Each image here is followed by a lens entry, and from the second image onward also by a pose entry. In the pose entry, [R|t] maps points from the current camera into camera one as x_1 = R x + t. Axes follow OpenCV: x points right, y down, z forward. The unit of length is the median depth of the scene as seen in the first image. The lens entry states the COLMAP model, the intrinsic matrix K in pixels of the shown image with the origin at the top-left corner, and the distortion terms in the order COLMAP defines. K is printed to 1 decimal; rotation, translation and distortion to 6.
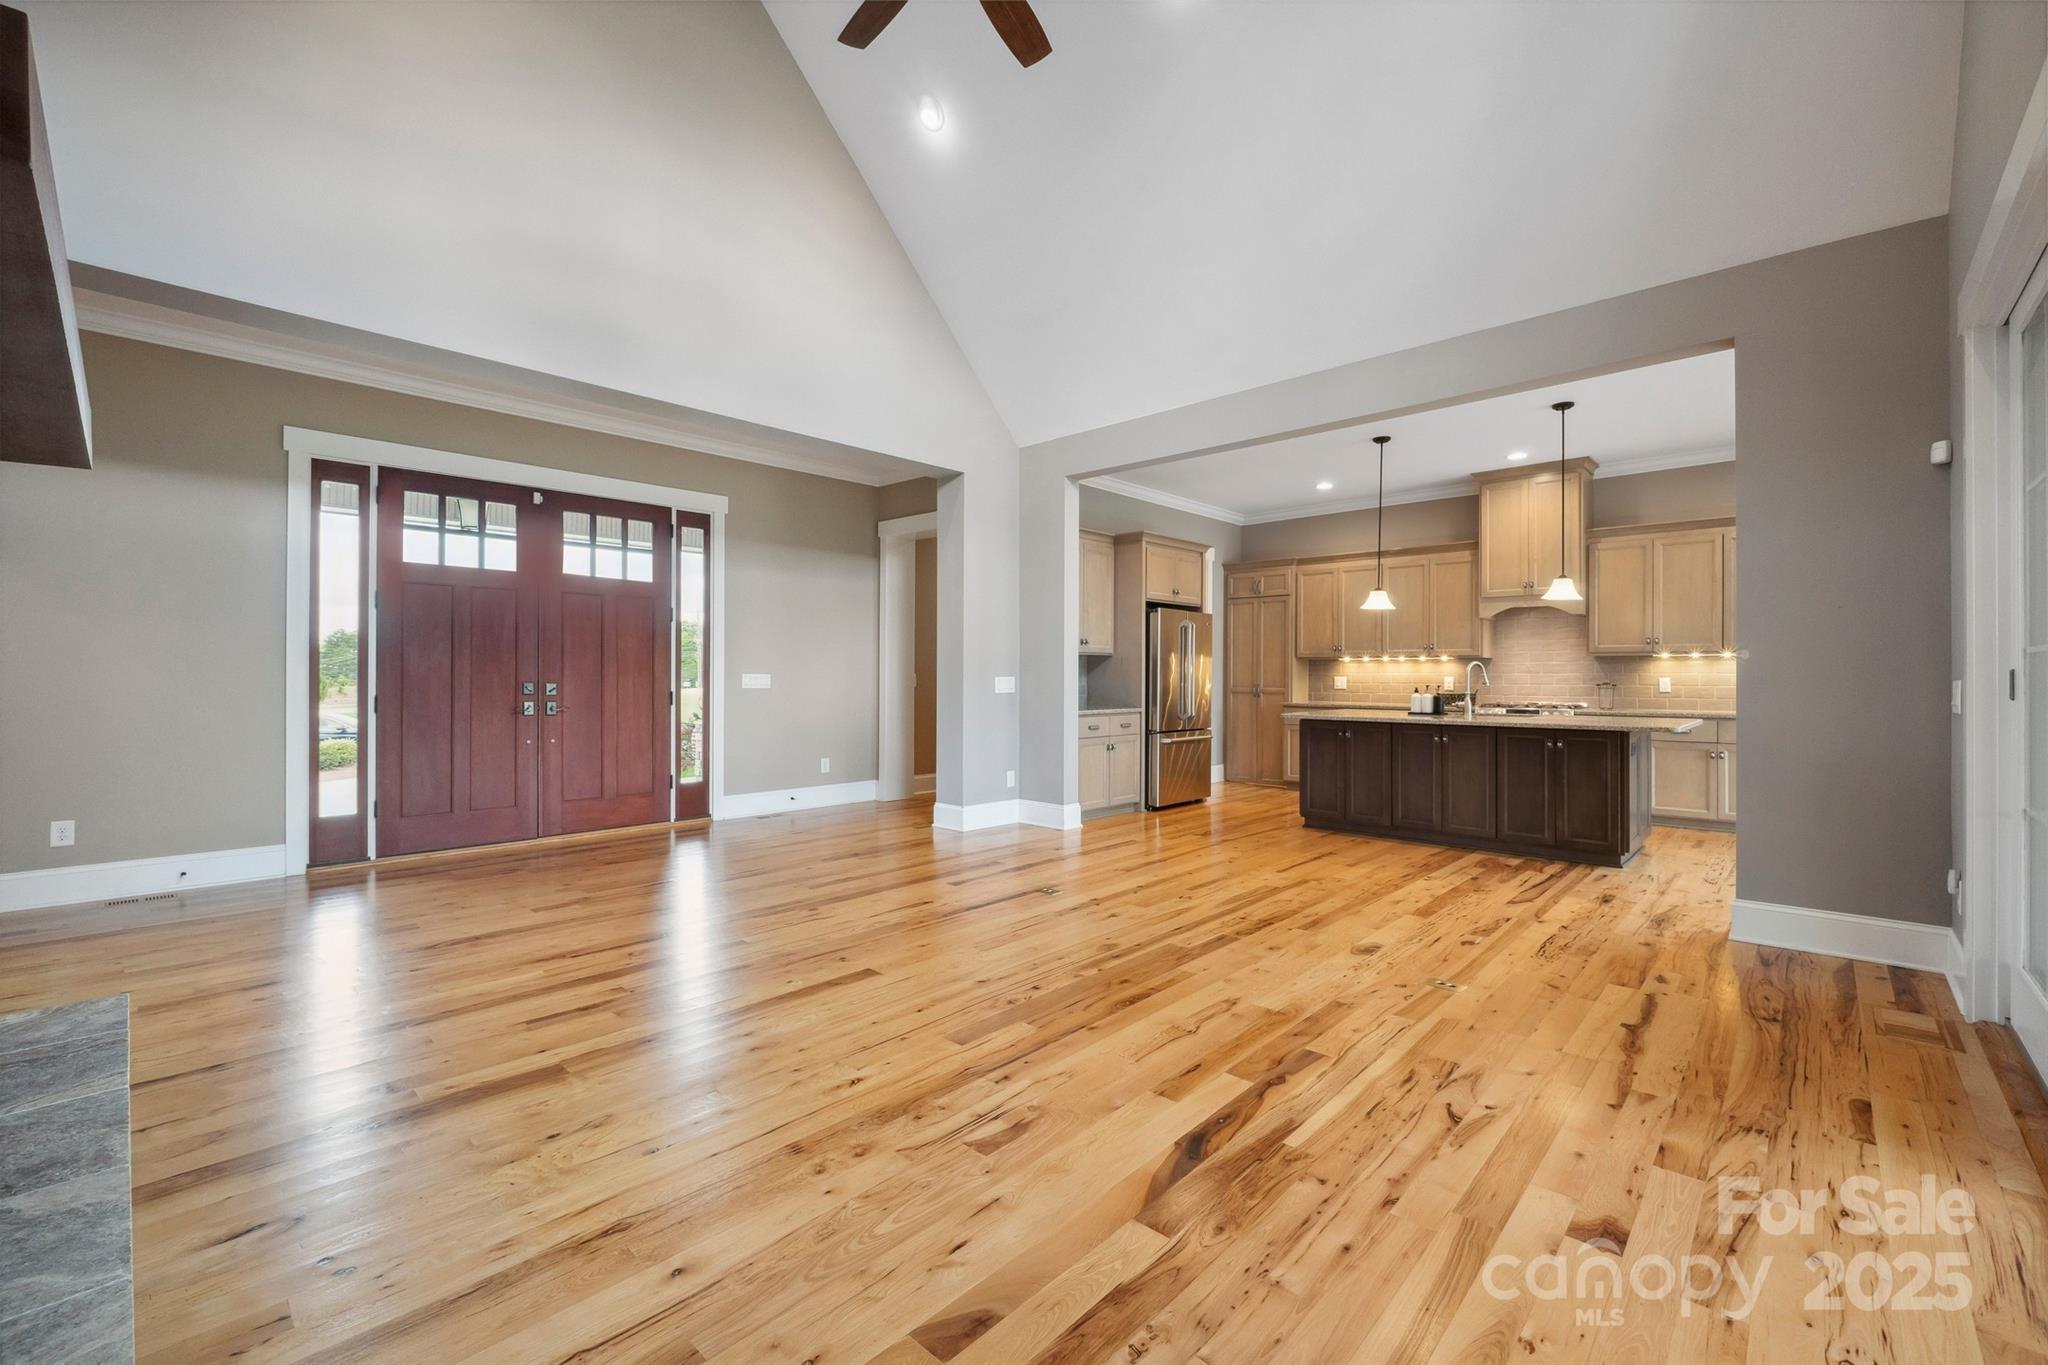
lens RADIAL K [[846.7, 0, 1024.0], [0, 846.7, 682.5], [0, 0, 1]] dist [0.000160, 0.000014]
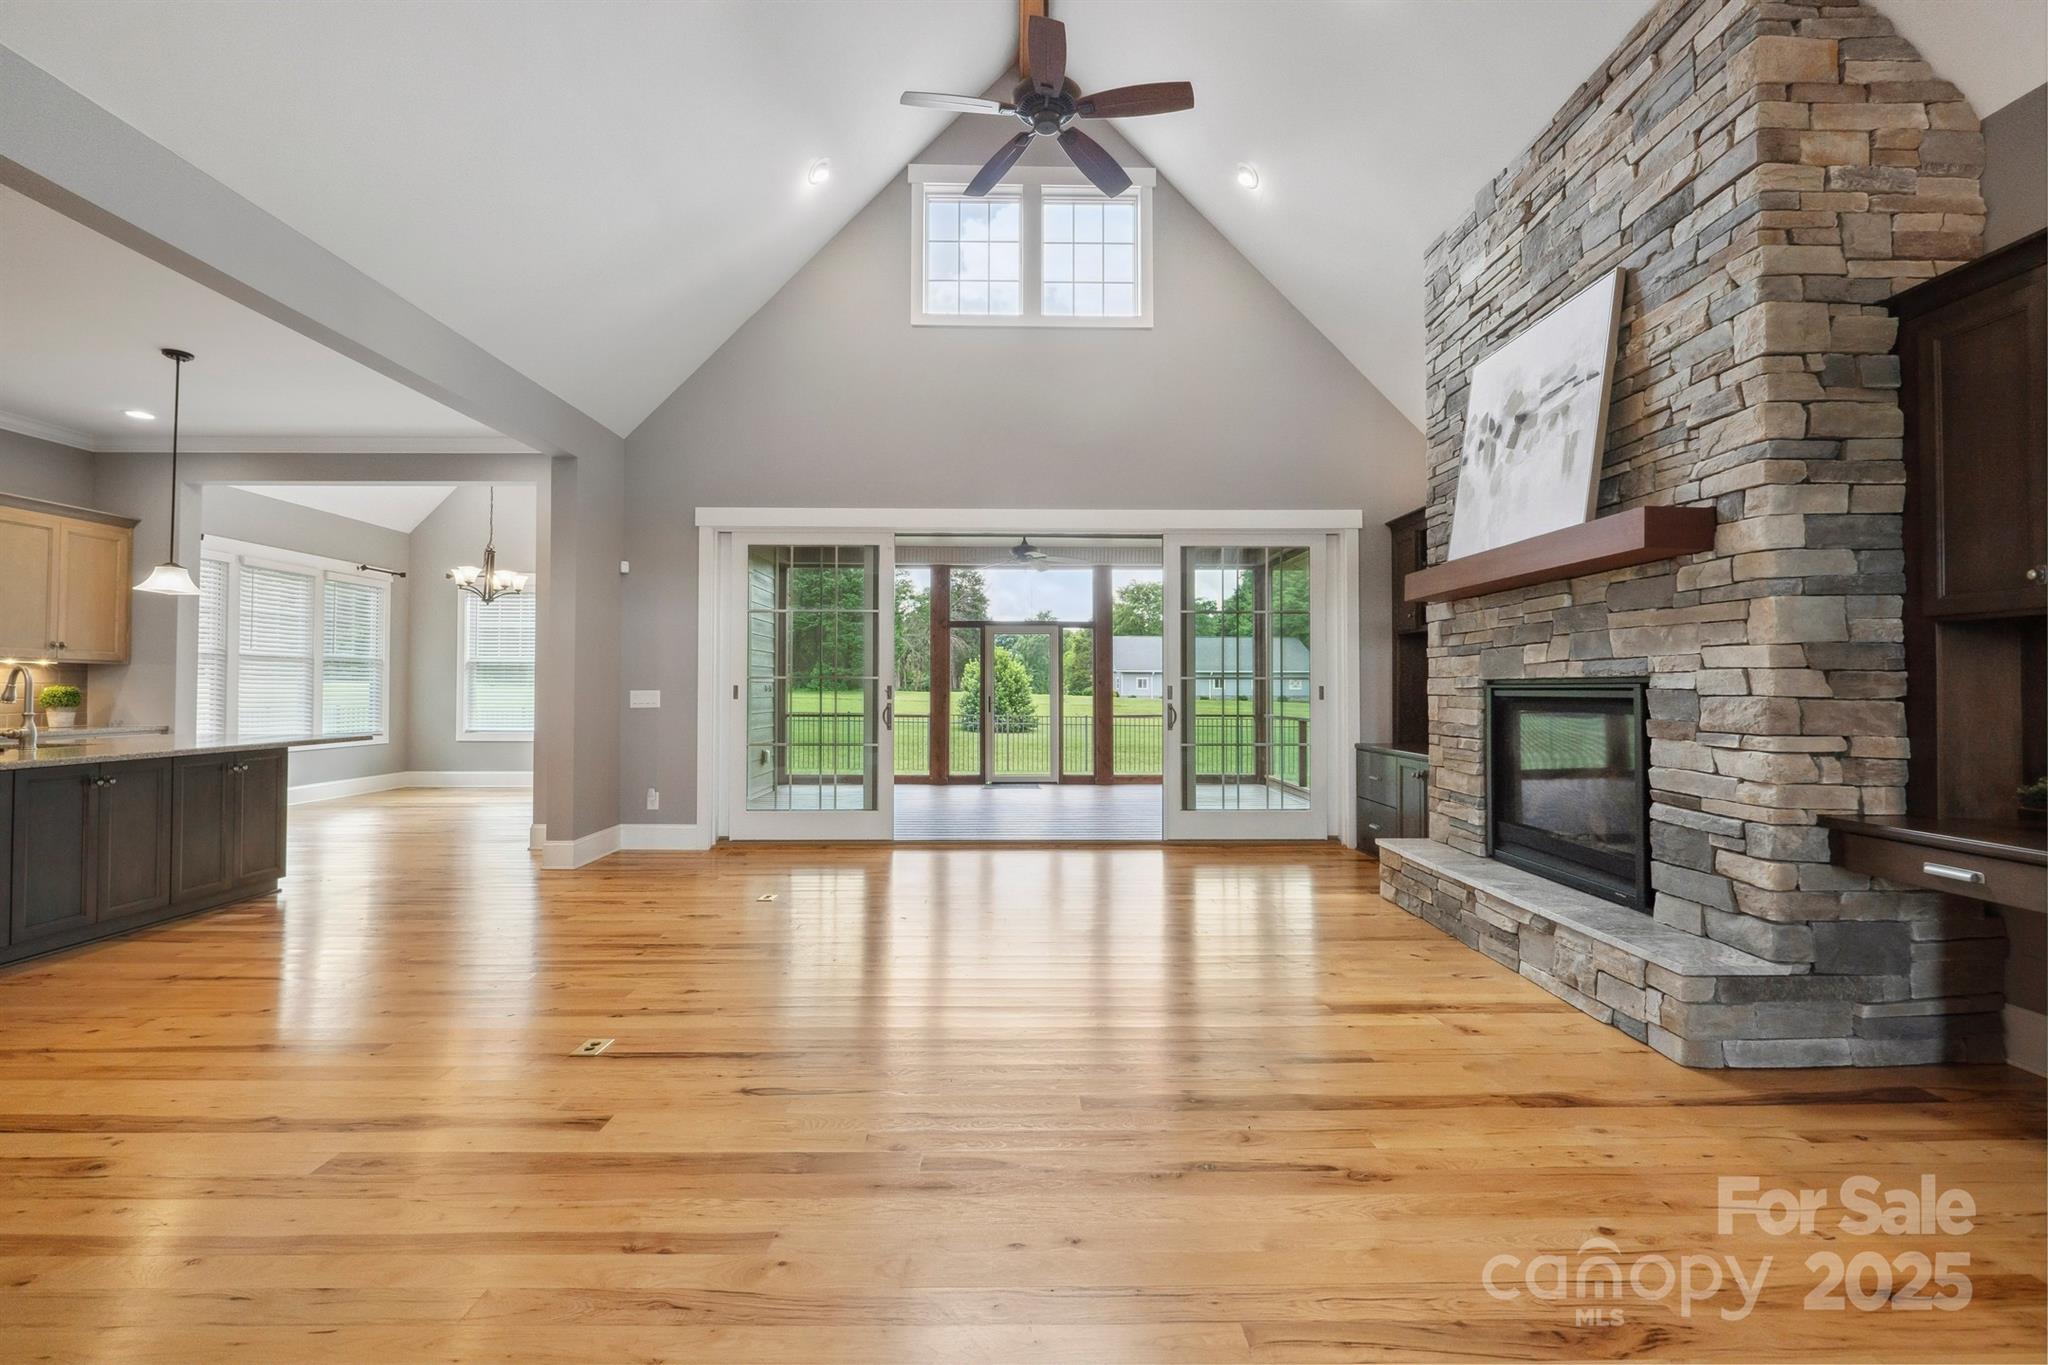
lens RADIAL K [[846.7, 0, 1024.0], [0, 846.7, 682.5], [0, 0, 1]] dist [0.000160, 0.000014]
pose [[-0.697655, 0.000049, 0.716433, -0.675006], [-0.000691, 0.999999, -0.000741, -0.015232], [-0.716433, -0.001012, -0.697655, 1.310814]]
